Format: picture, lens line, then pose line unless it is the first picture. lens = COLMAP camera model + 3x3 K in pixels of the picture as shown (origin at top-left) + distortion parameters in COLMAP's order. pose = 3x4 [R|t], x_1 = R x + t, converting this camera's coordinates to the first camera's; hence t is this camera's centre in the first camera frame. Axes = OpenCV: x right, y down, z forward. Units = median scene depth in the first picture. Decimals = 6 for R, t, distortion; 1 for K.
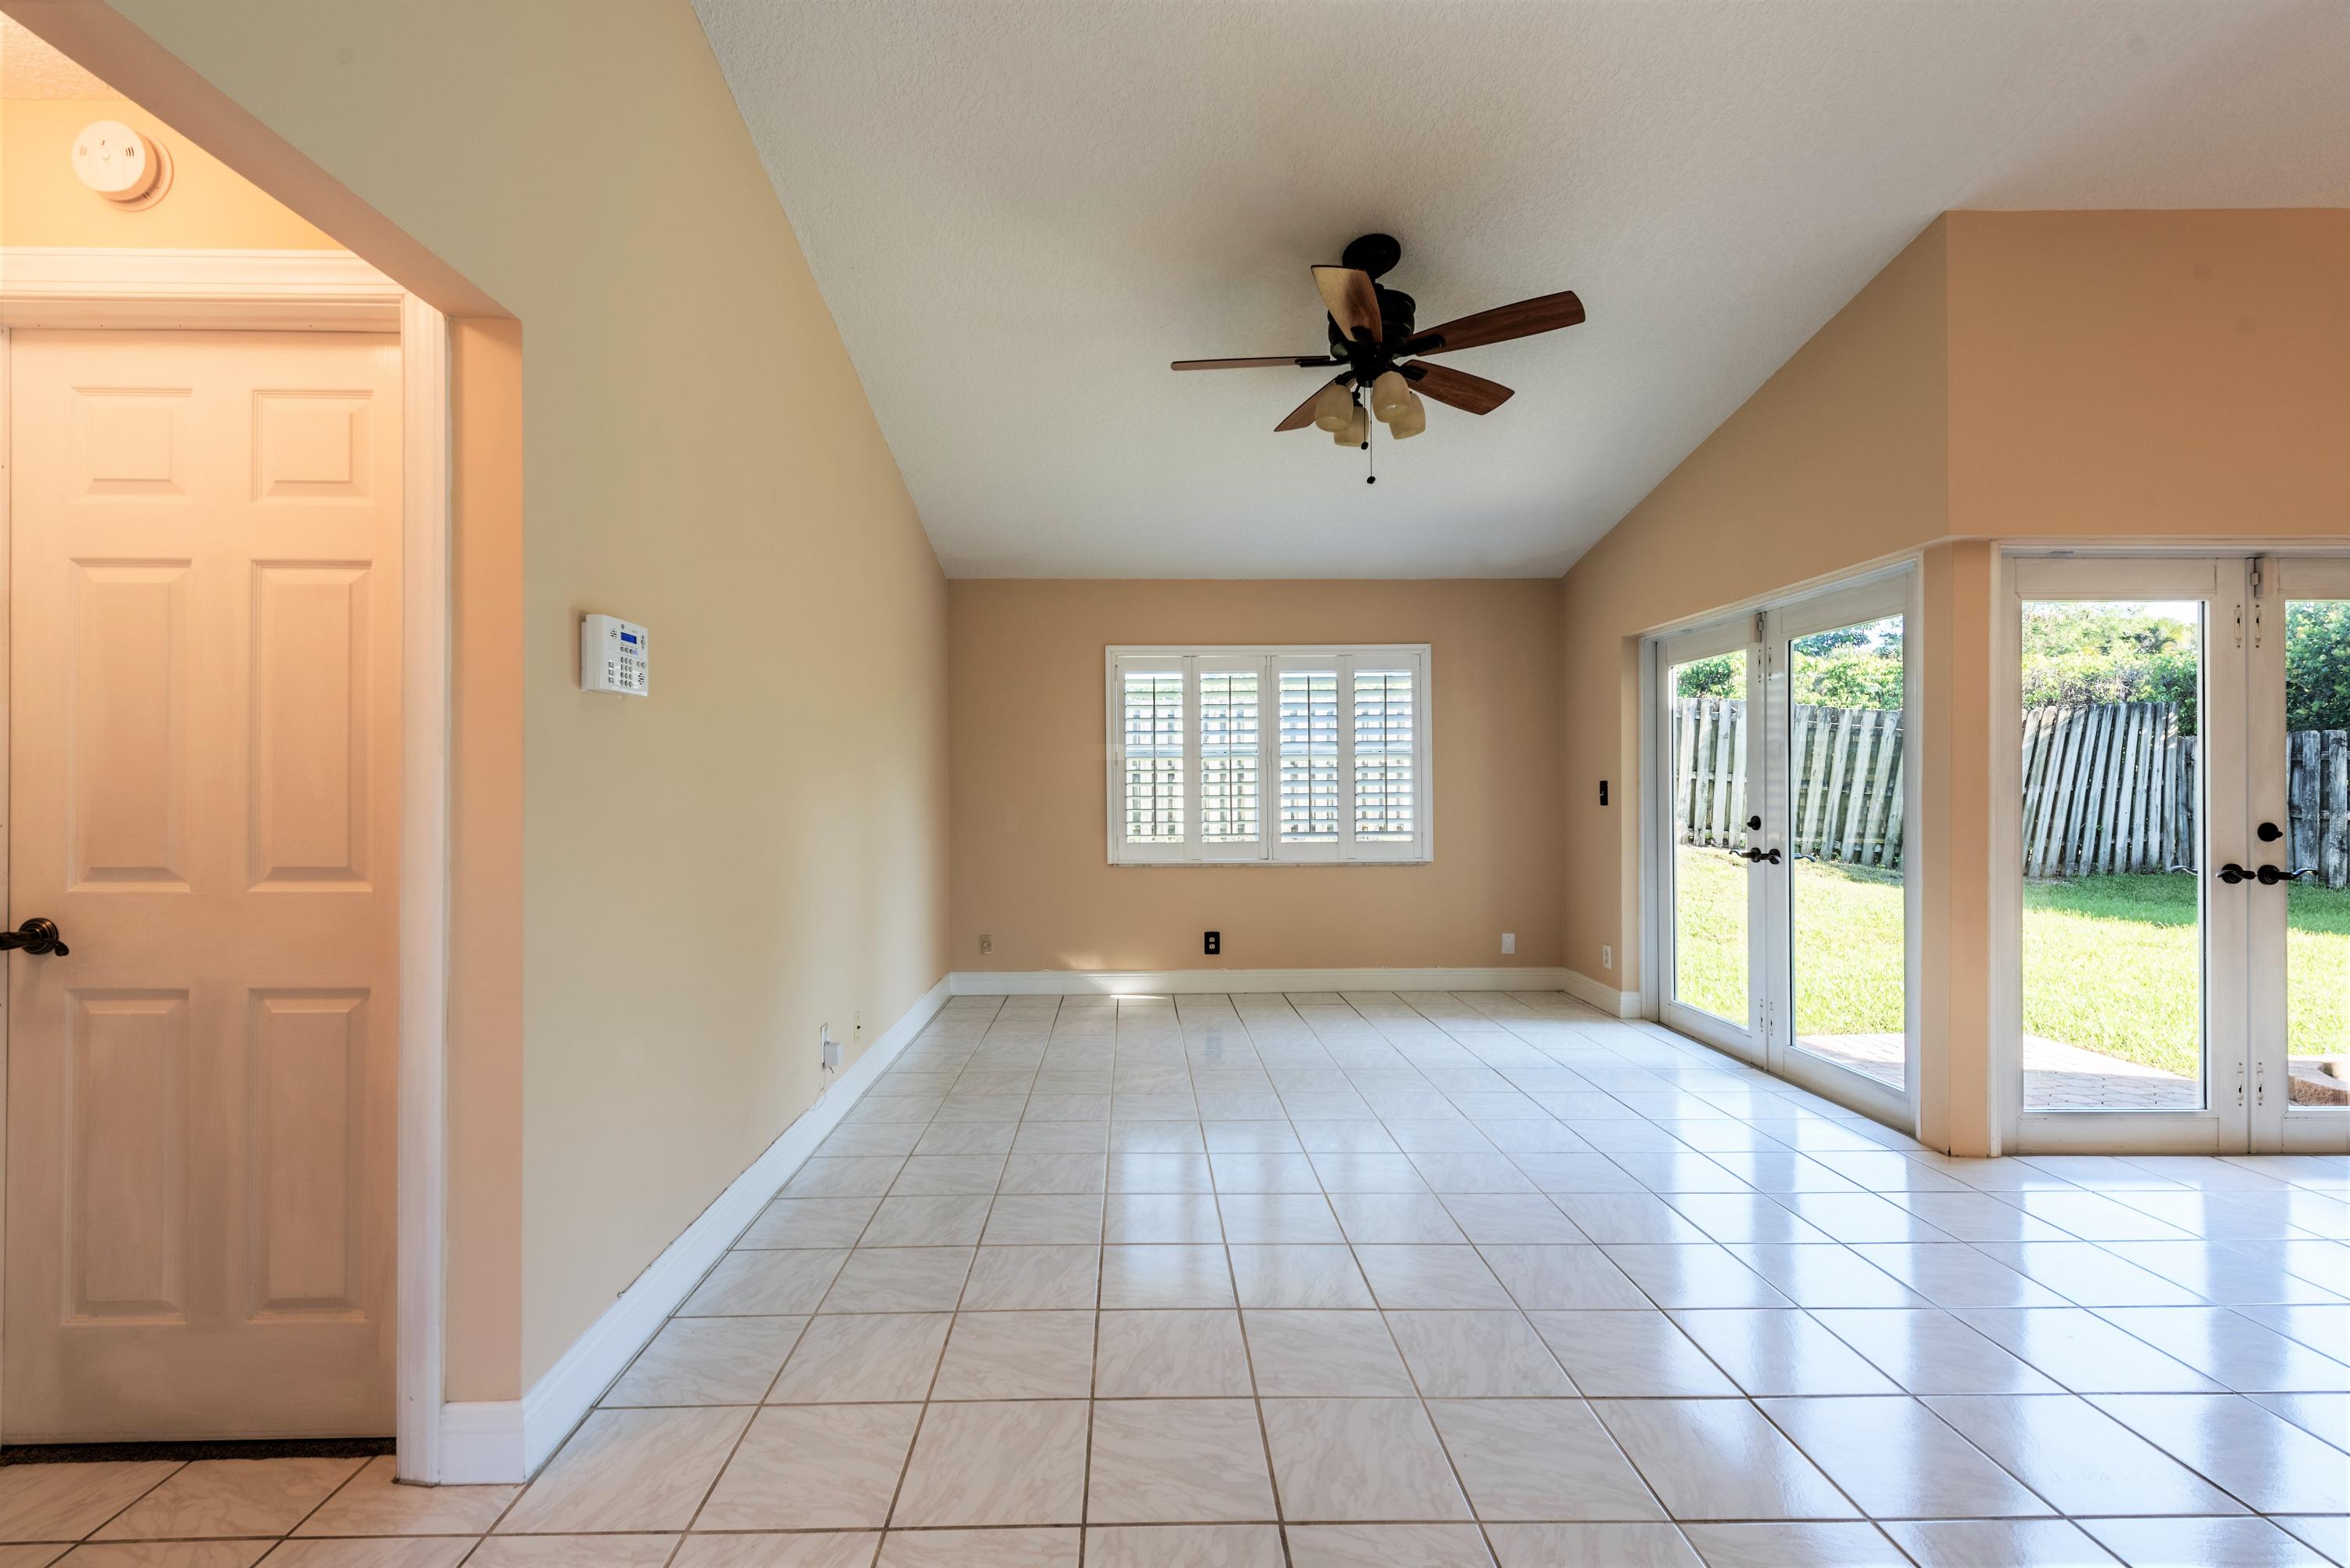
lens RADIAL K [[940.7, 0, 1175.0], [0, 940.7, 784.0], [0, 0, 1]] dist [-0.016091, -0.000087]
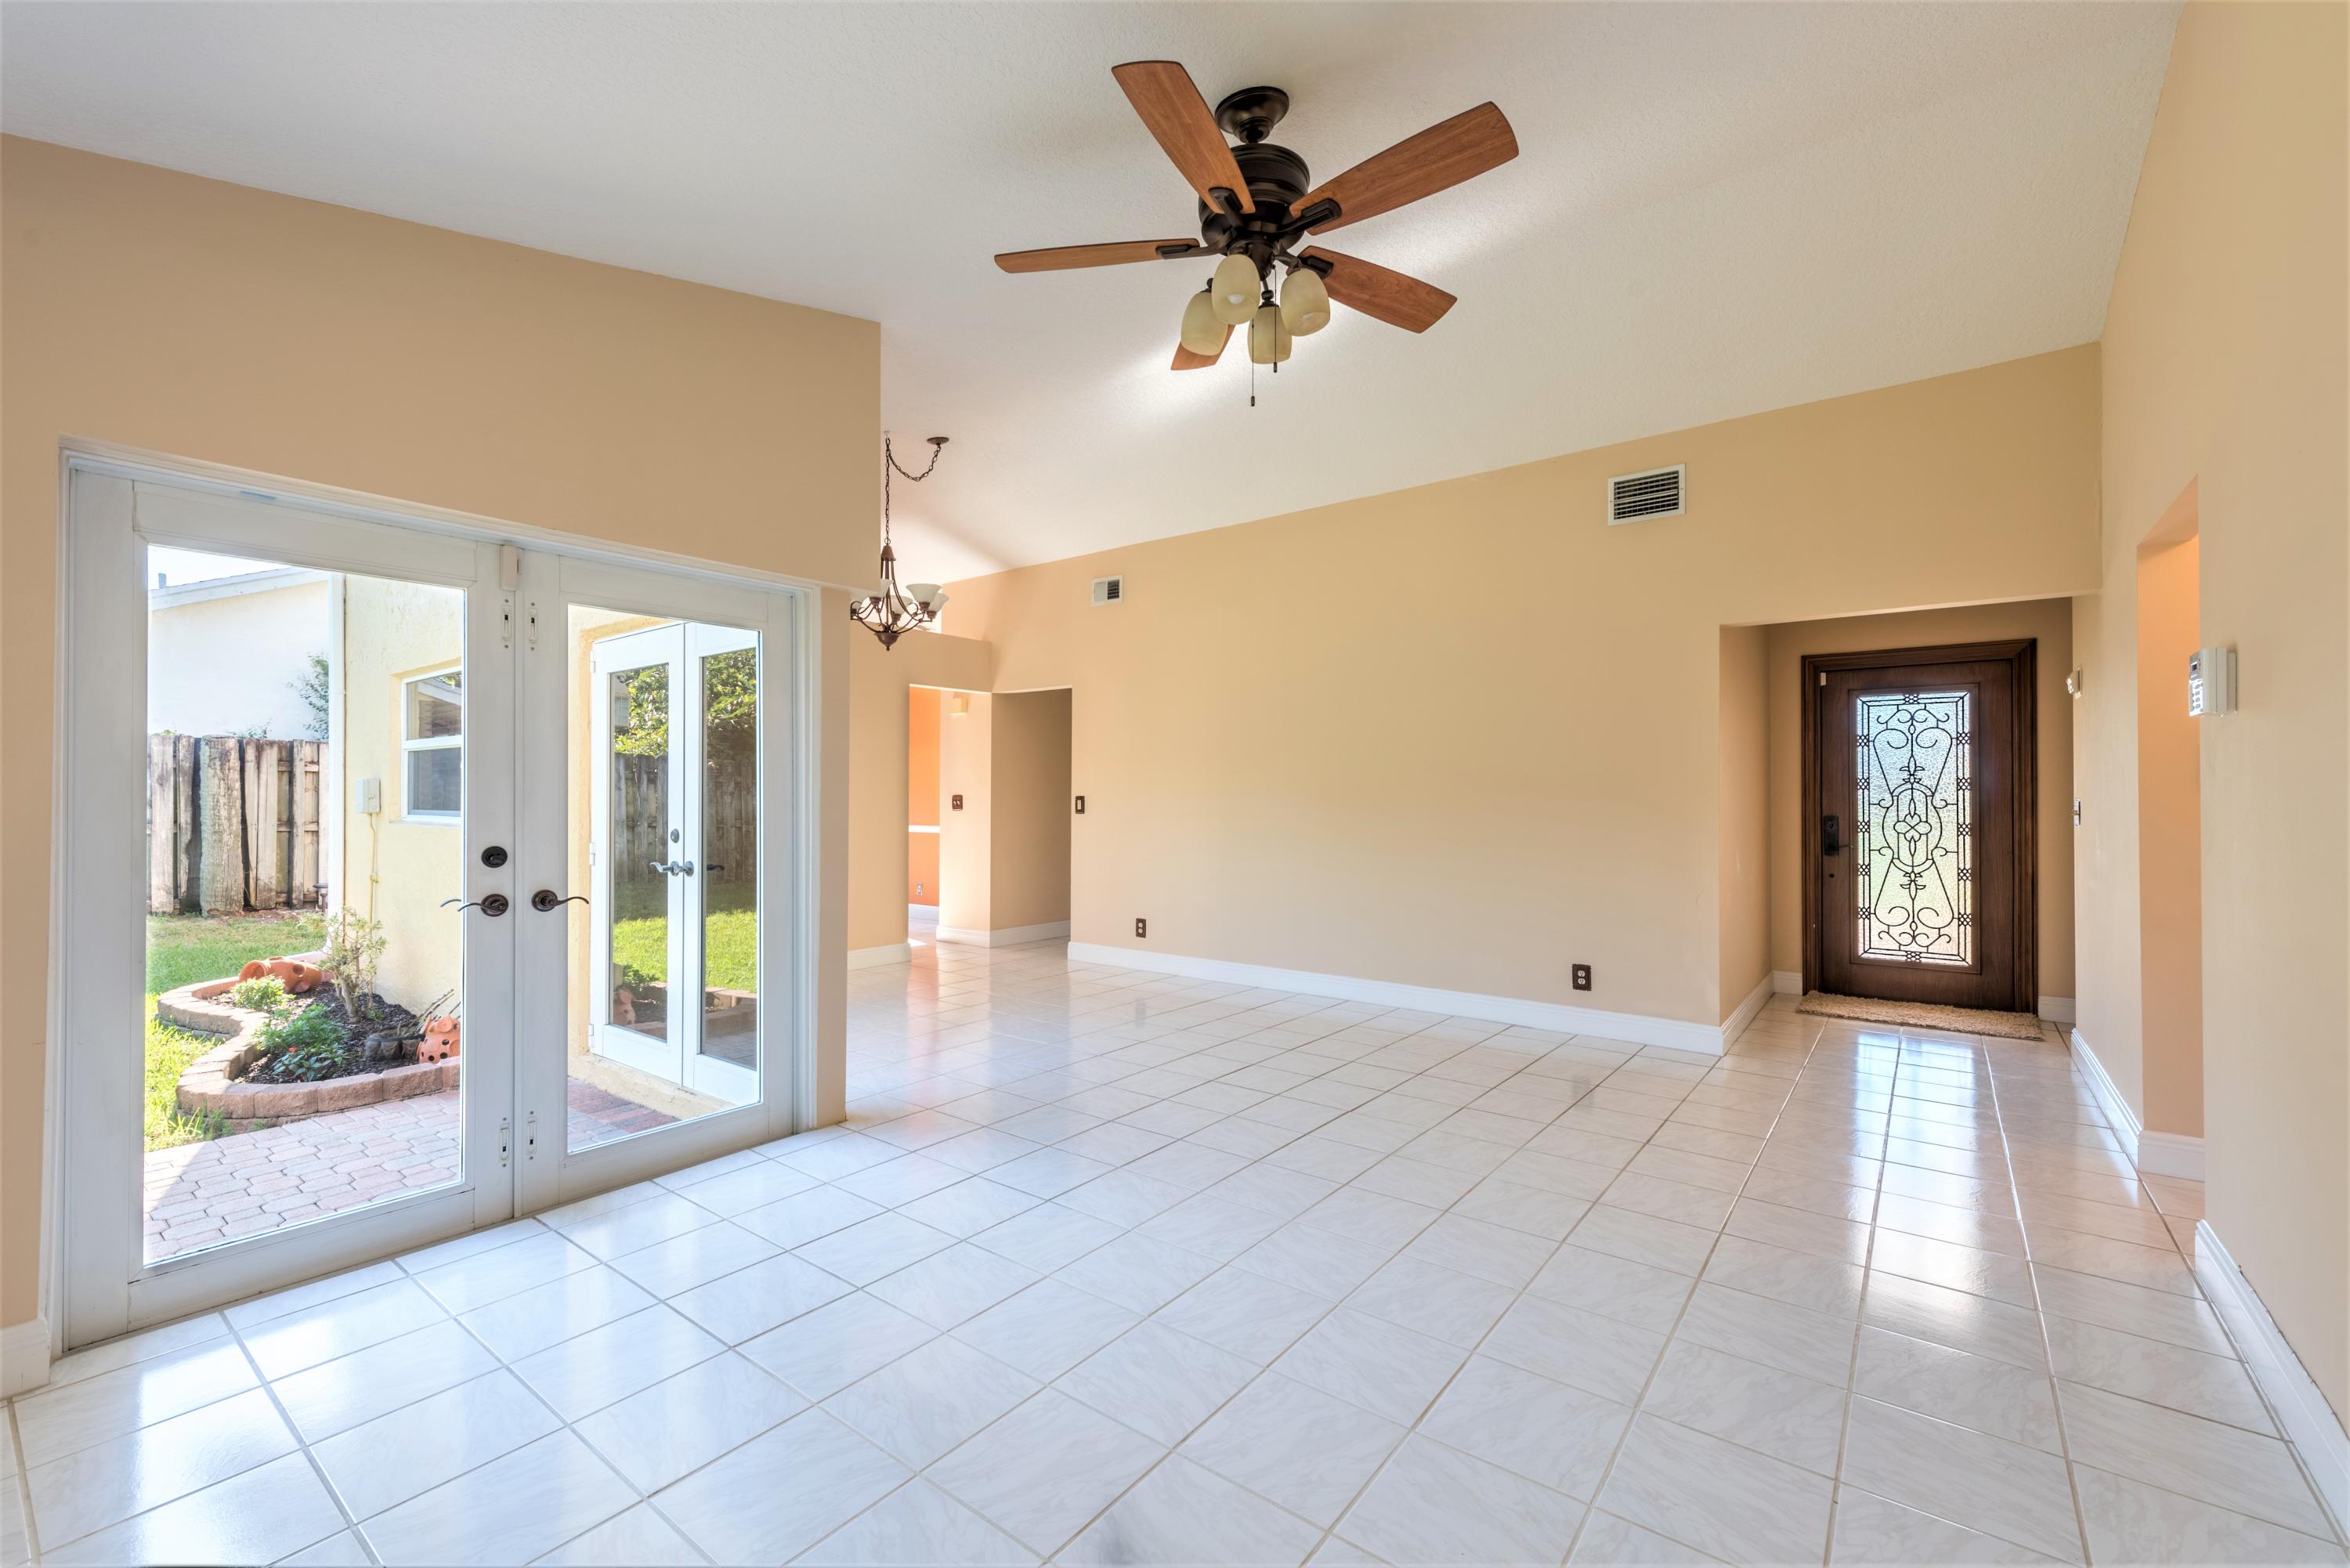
lens RADIAL K [[889.7, 0, 1175.0], [0, 889.7, 784.0], [0, 0, 1]] dist [-0.014114, -0.000094]
pose [[-0.736063, 0.006966, 0.676878, -0.017153], [-0.005052, 0.999863, -0.015785, -0.000281], [-0.676895, -0.015038, -0.735926, 0.121252]]
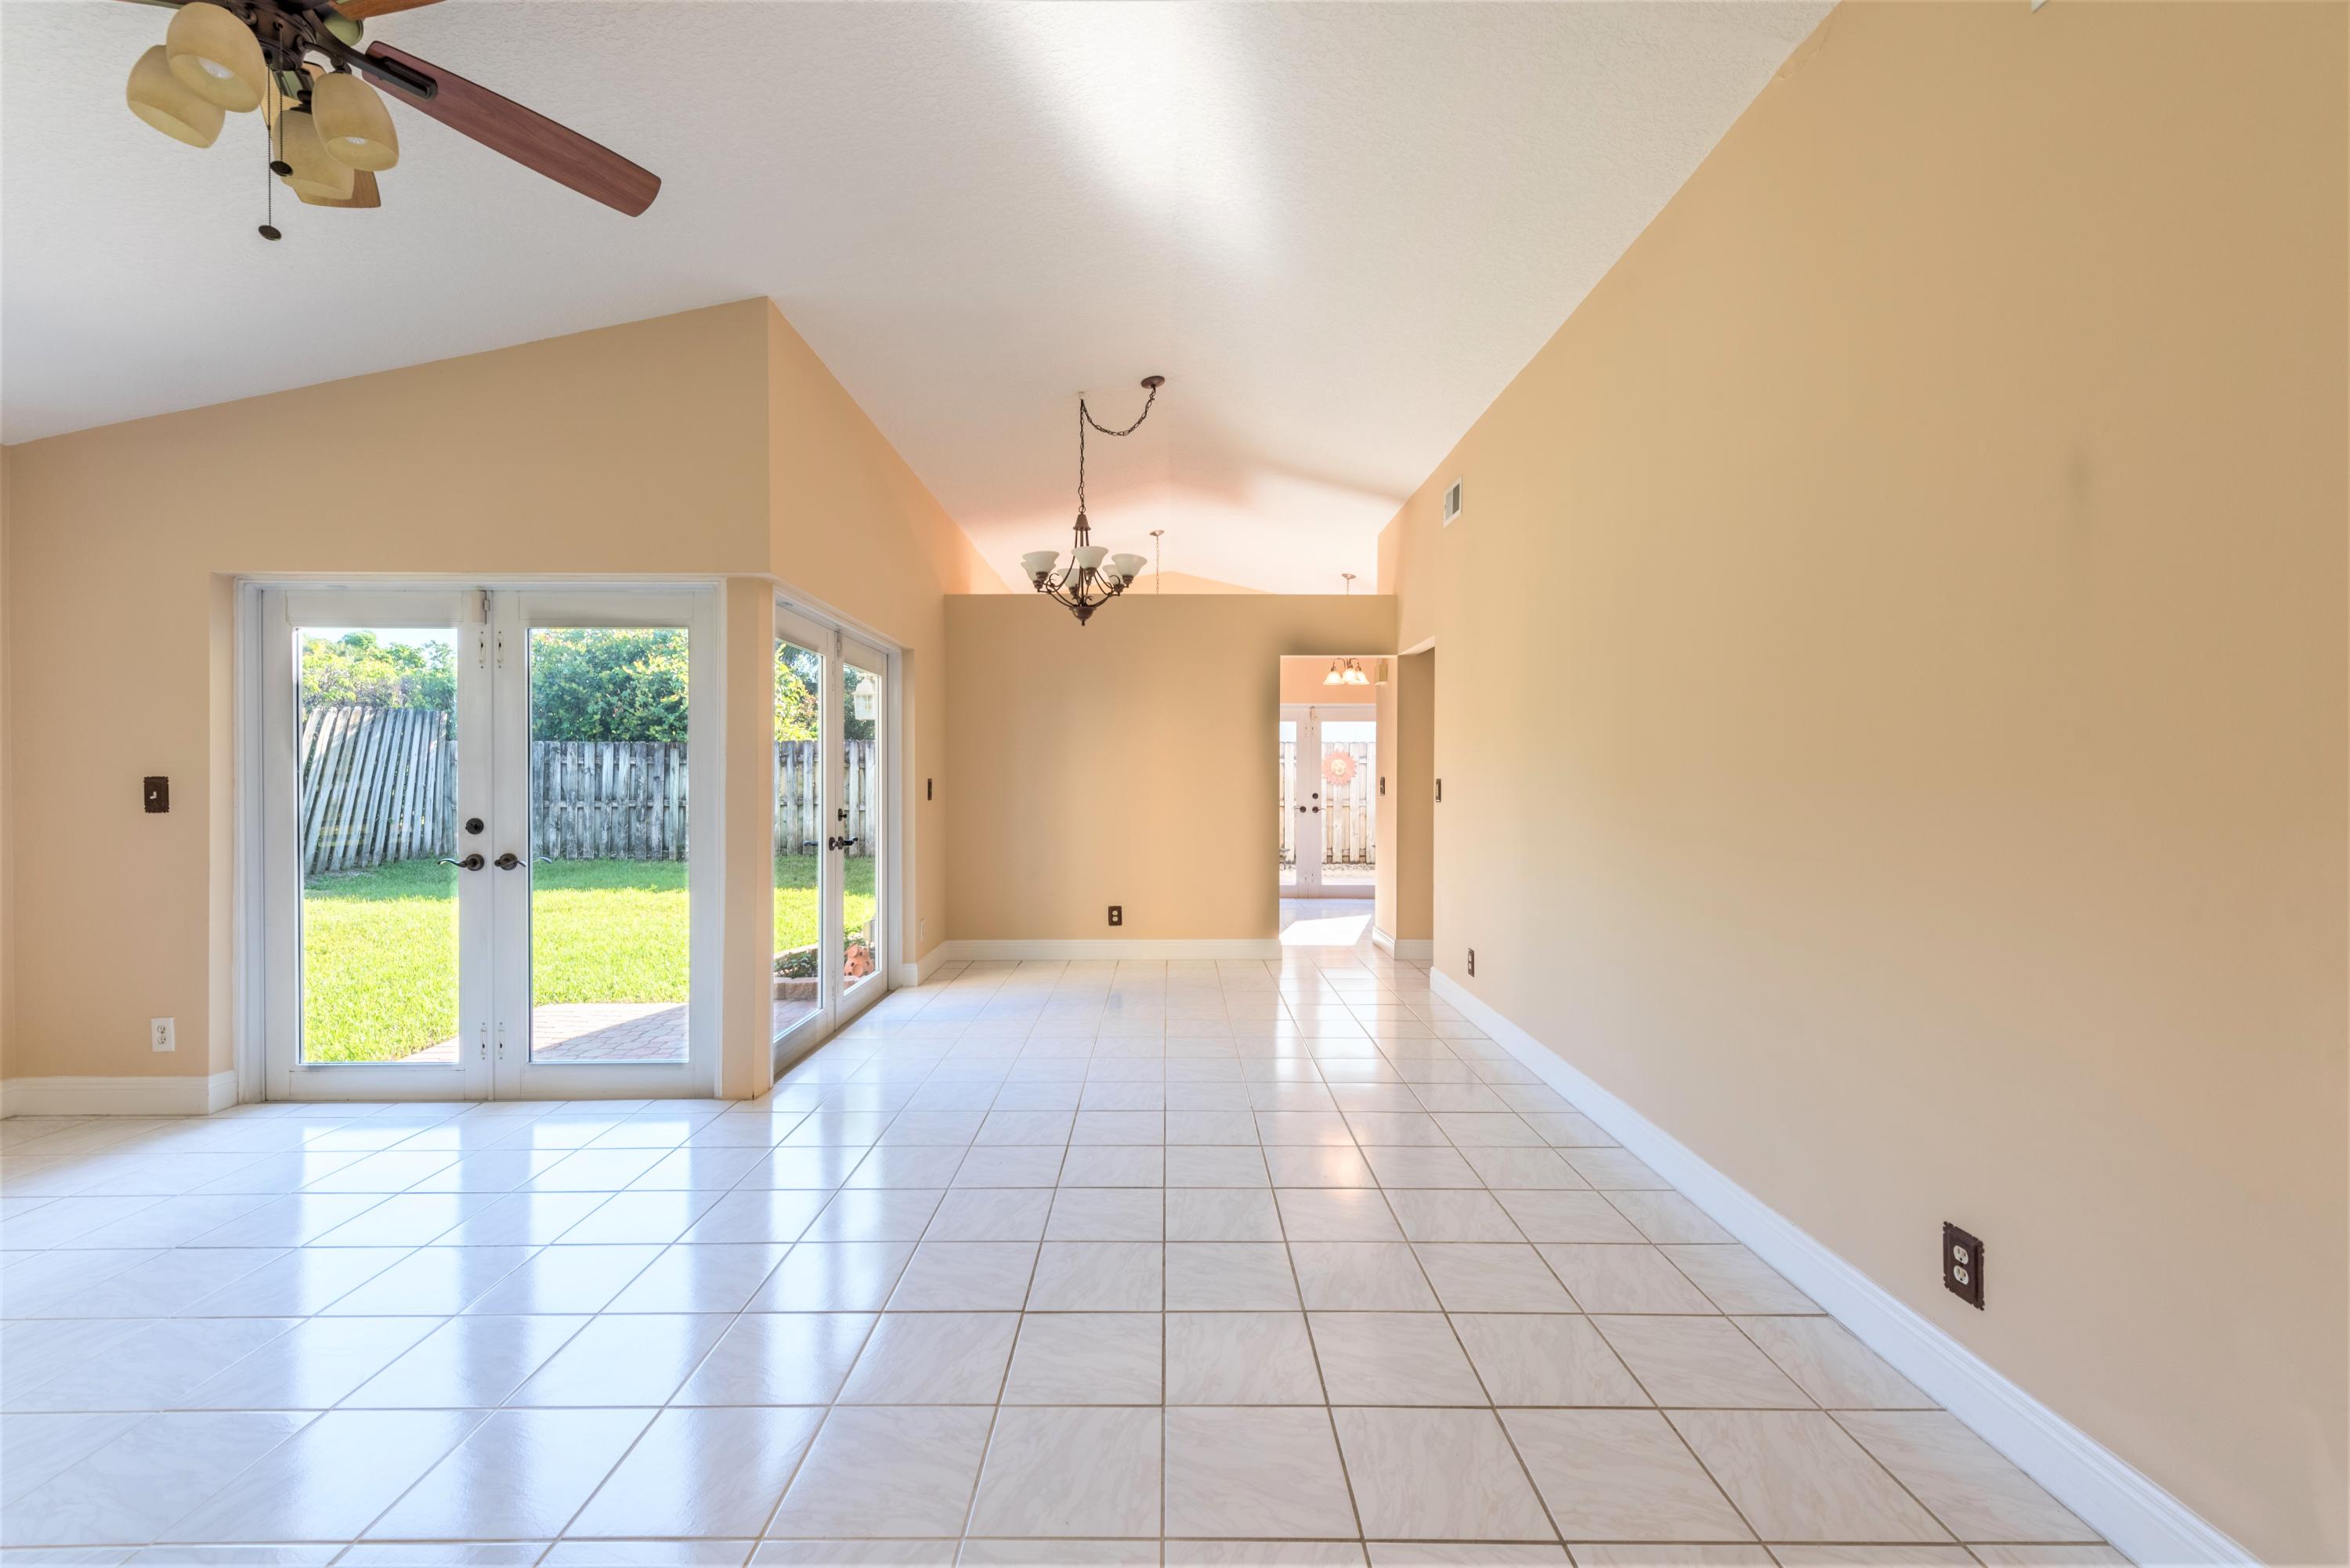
lens RADIAL K [[889.7, 0, 1175.0], [0, 889.7, 784.0], [0, 0, 1]] dist [-0.014114, -0.000094]
pose [[0.032591, -0.003137, 0.999464, -0.020775], [-0.000784, 0.999995, 0.003165, -0.000195], [-0.999468, -0.000886, 0.032589, 0.033004]]
